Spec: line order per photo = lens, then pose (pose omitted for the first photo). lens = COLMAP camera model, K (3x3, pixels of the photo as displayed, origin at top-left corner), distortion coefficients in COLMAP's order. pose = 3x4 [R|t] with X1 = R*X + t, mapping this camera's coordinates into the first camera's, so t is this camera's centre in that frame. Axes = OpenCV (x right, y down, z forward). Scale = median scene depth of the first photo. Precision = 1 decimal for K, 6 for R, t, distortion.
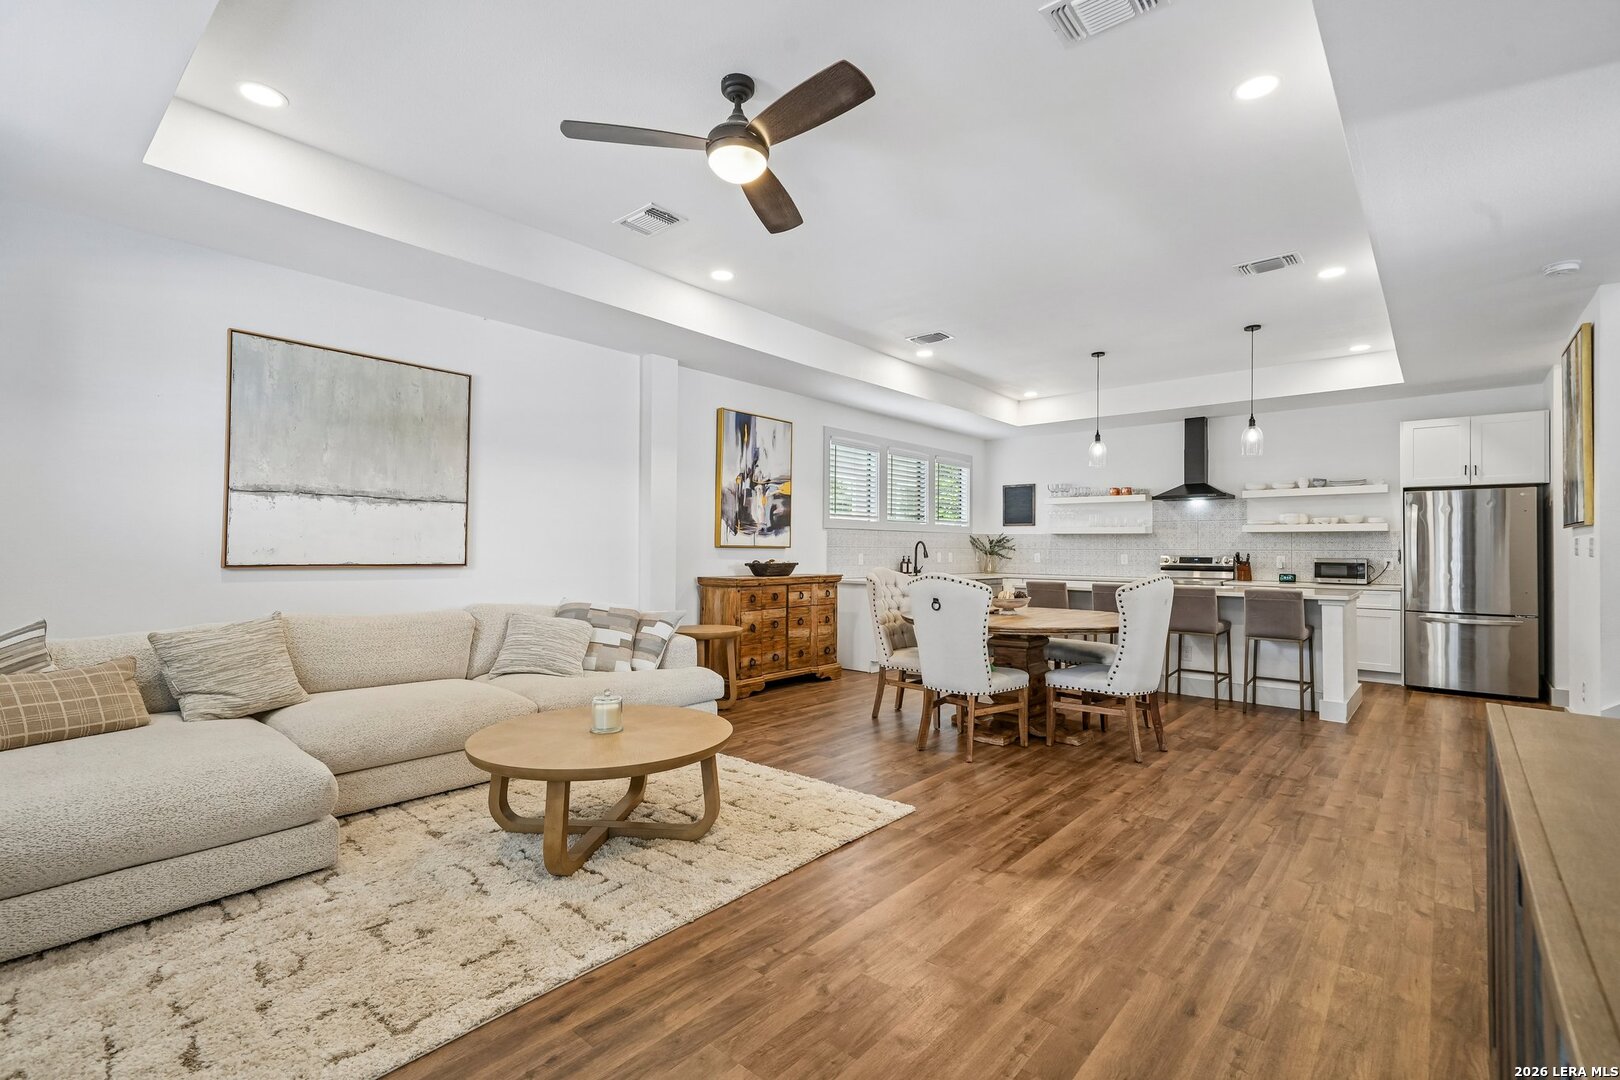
lens RADIAL K [[729.5, 0, 811.2], [0, 729.5, 541.8], [0, 0, 1]] dist [0.010075, 0.001706]
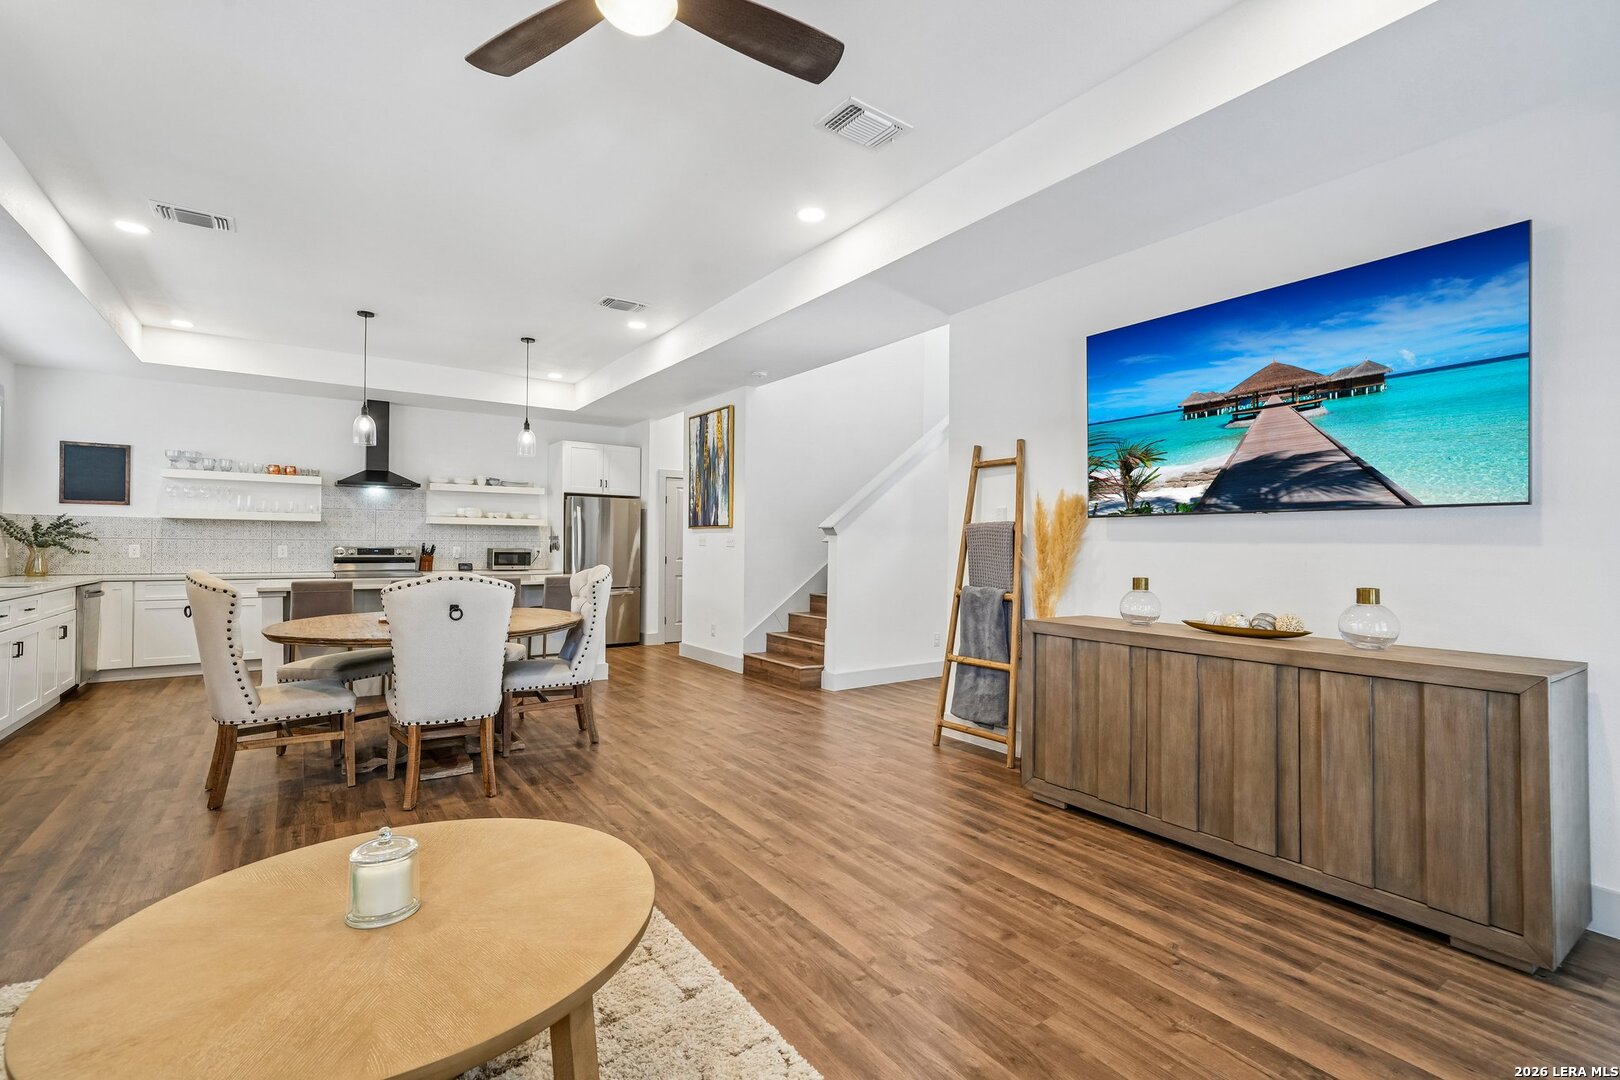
lens RADIAL K [[729.5, 0, 814.6], [0, 729.5, 537.5], [0, 0, 1]] dist [0.010075, 0.001706]
pose [[0.243232, 0.006378, 0.969947, -0.311326], [-0.015331, 0.999879, -0.002731, 0.001157], [-0.969847, -0.014206, 0.243300, 0.270646]]
